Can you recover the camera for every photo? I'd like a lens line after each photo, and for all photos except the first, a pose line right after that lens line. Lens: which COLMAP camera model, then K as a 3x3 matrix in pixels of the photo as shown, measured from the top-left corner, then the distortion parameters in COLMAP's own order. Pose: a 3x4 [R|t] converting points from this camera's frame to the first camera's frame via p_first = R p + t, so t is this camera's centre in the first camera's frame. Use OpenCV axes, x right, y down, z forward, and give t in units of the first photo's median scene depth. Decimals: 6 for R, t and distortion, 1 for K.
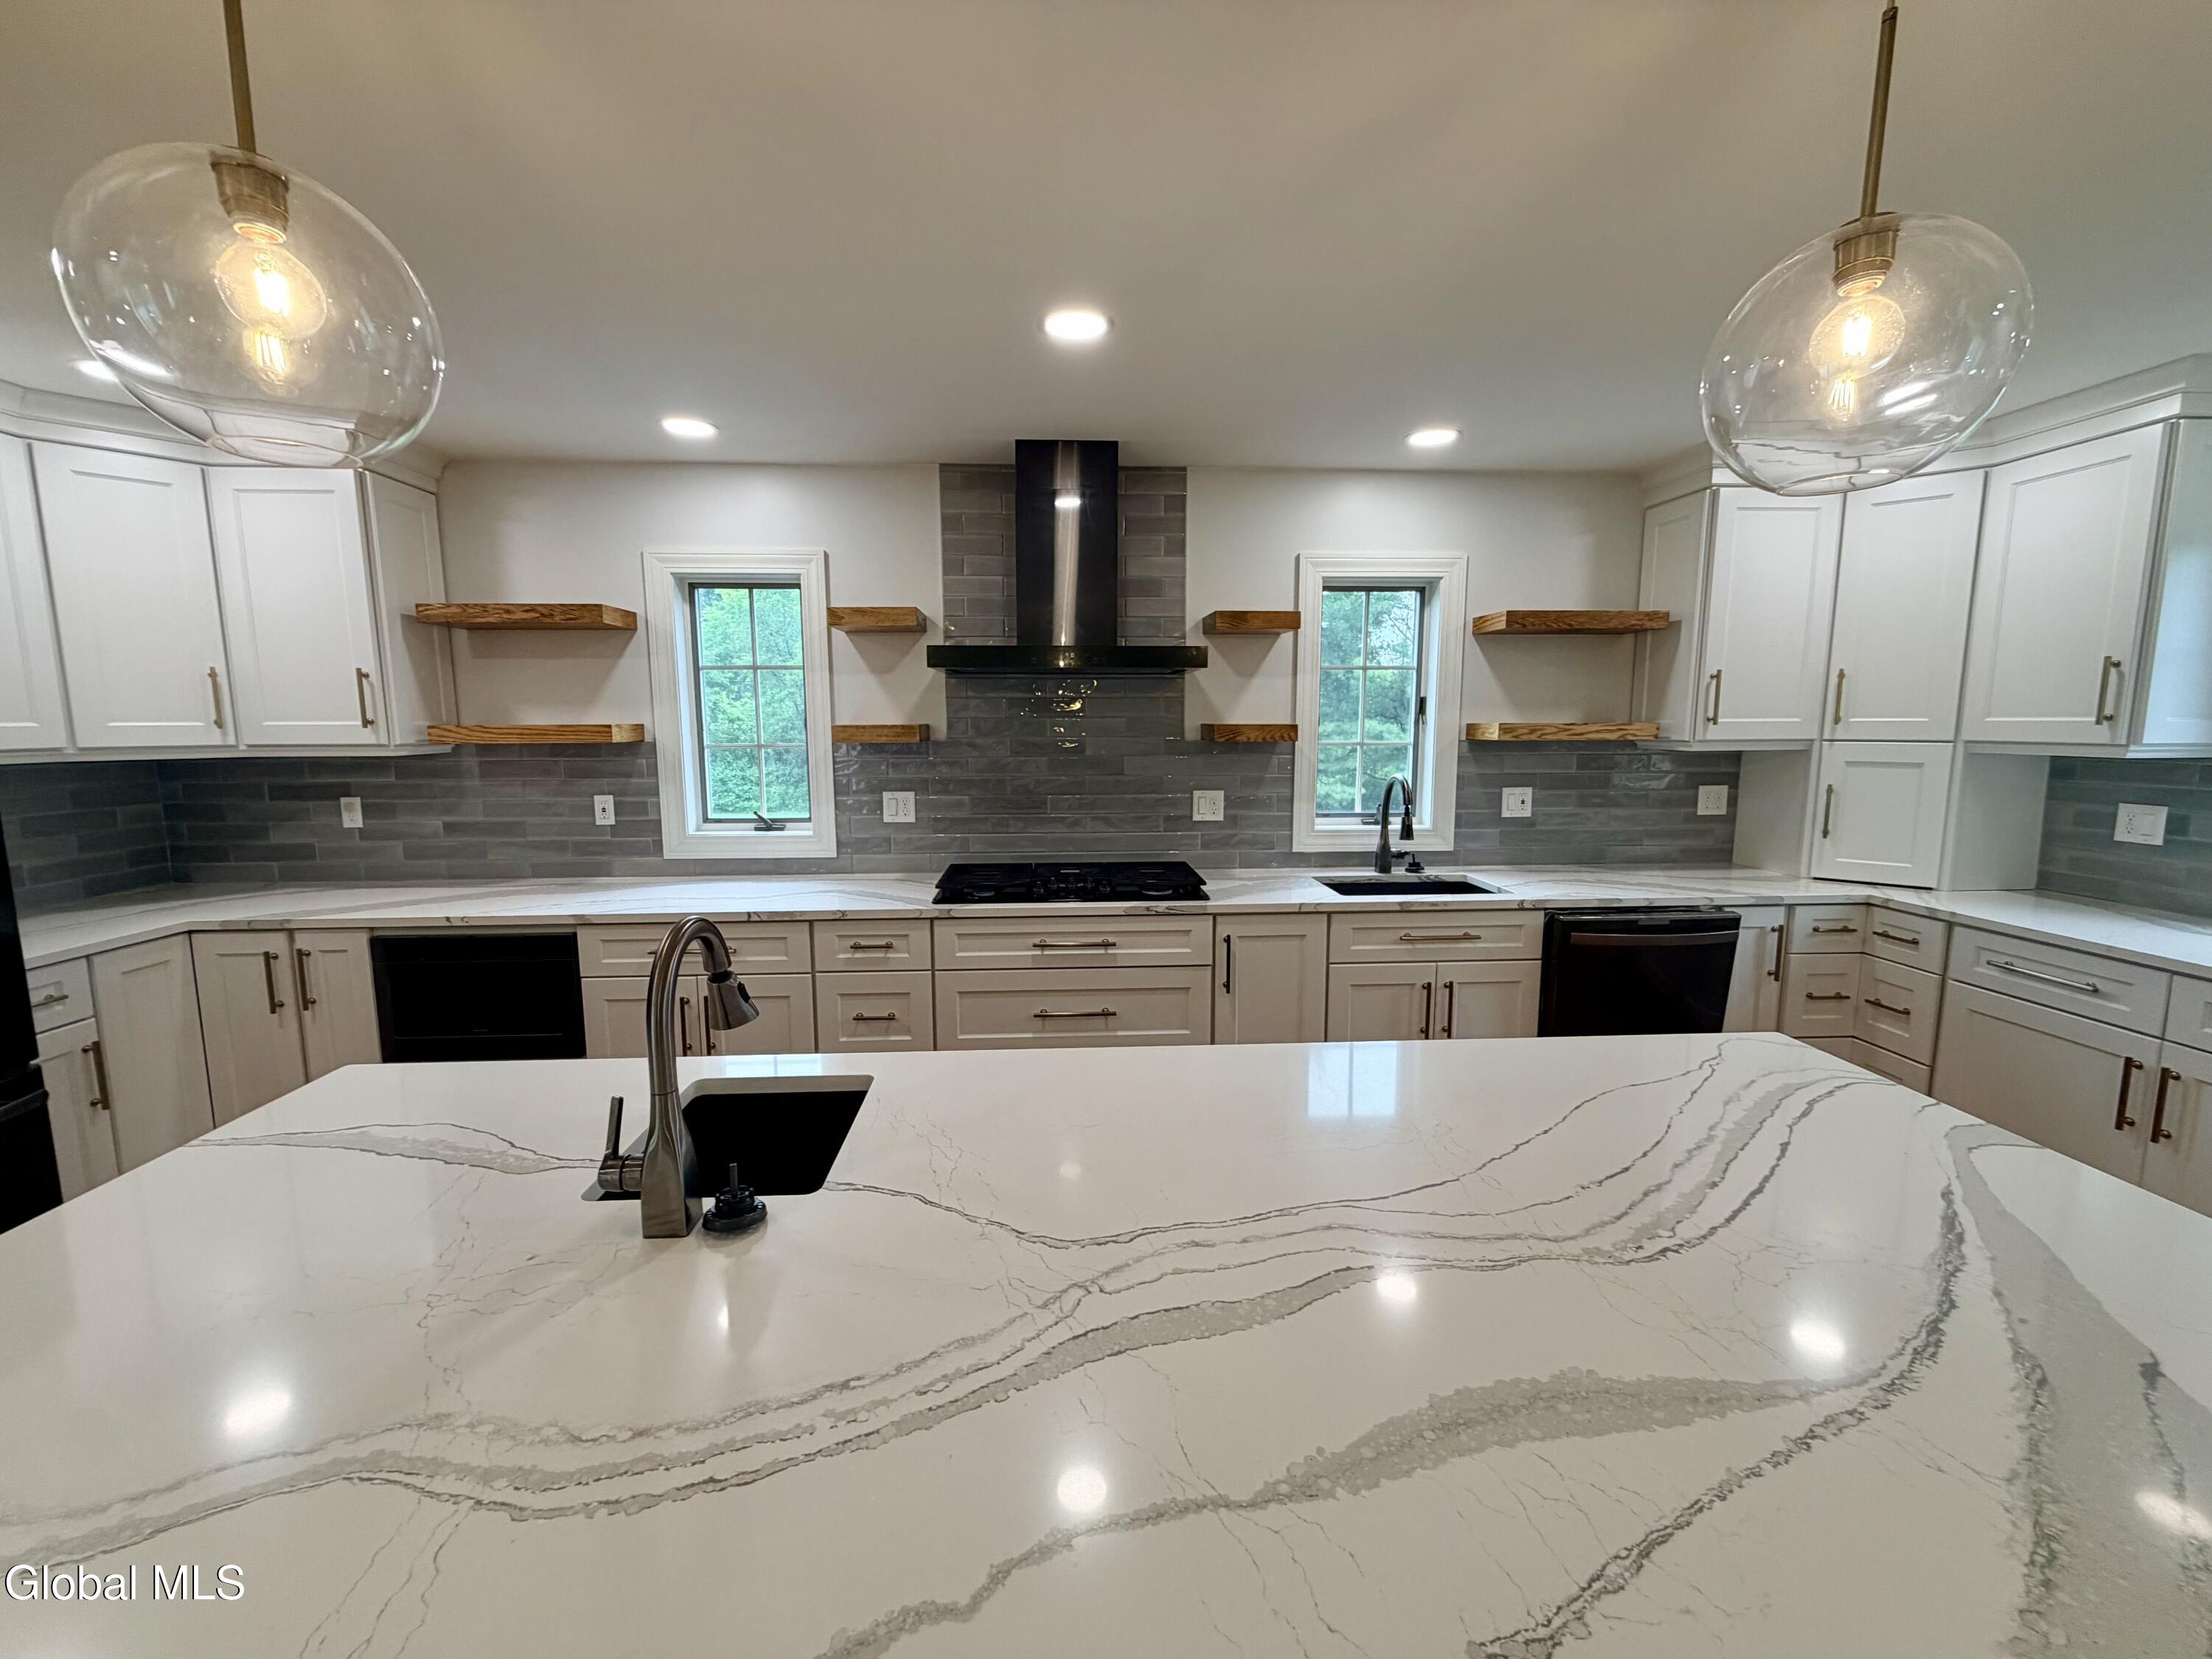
lens RADIAL K [[877.5, 0, 1101.2], [0, 877.5, 828.7], [0, 0, 1]] dist [-0.000391, 0.000040]
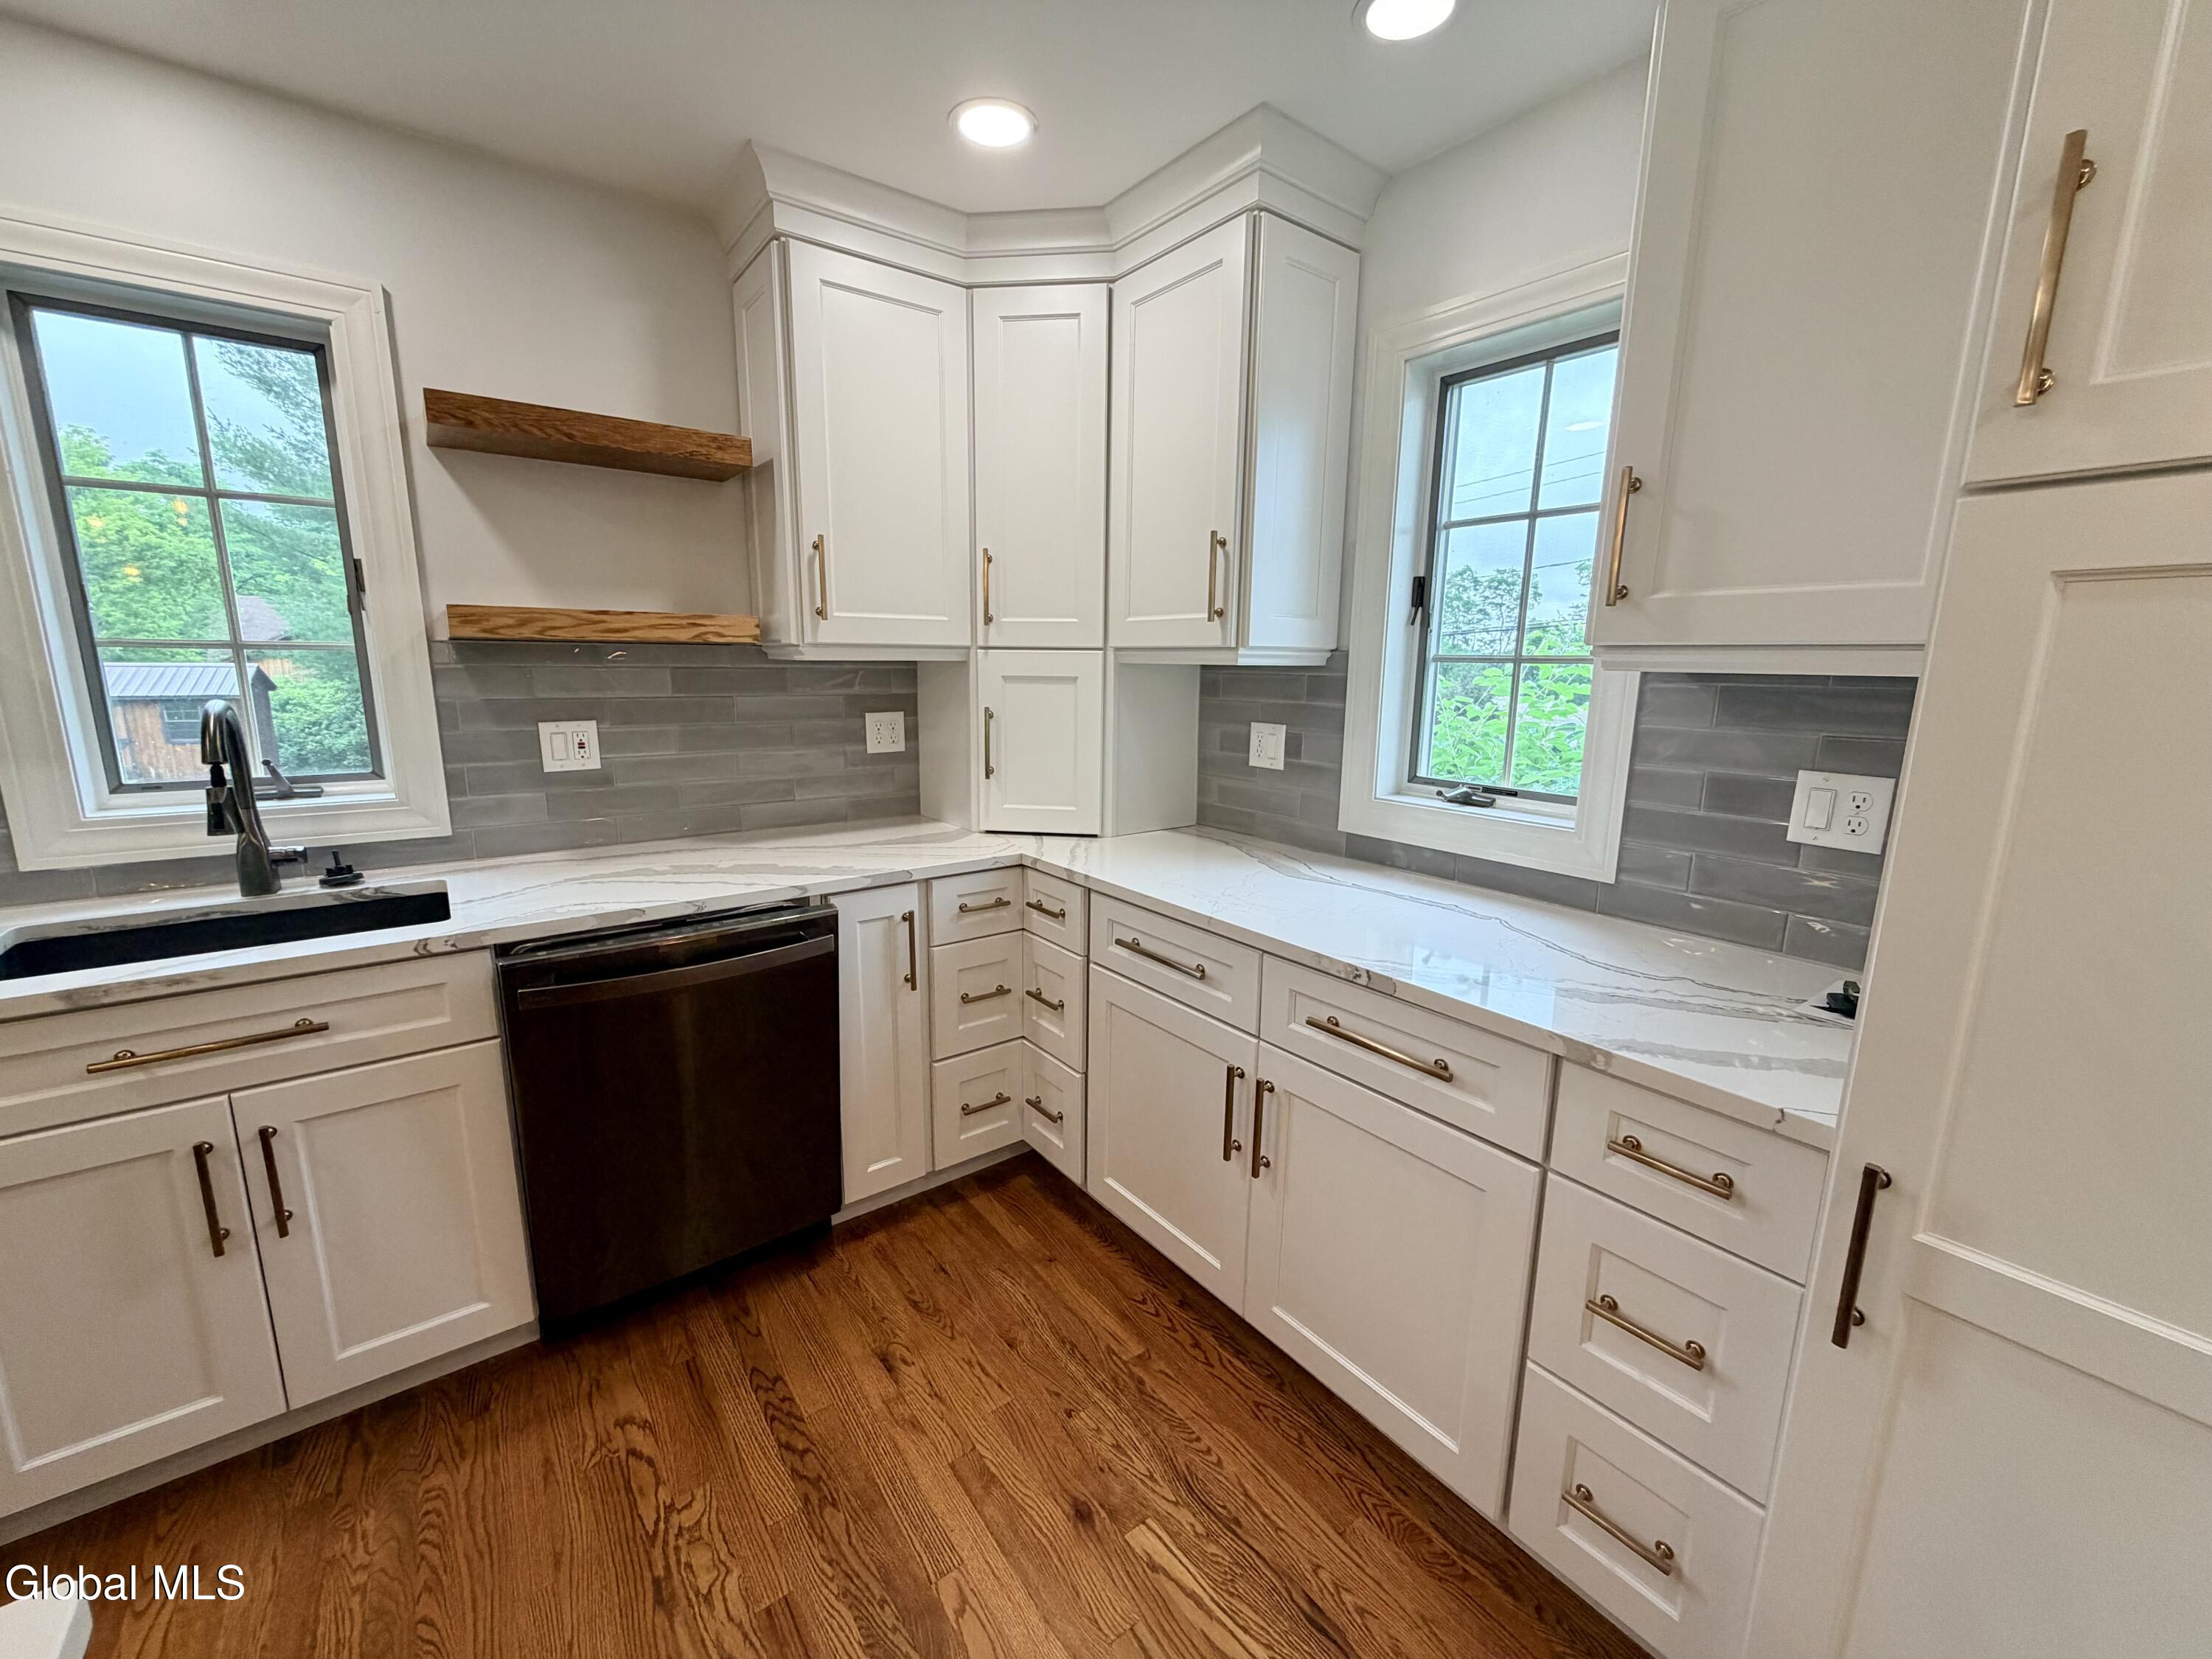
lens RADIAL K [[877.5, 0, 1100.6], [0, 877.5, 826.4], [0, 0, 1]] dist [-0.000391, 0.000040]
pose [[0.828956, -0.090993, 0.551862, 0.476192], [0.053937, 0.995084, 0.083054, -0.005877], [-0.556707, -0.039082, 0.829789, 0.312847]]
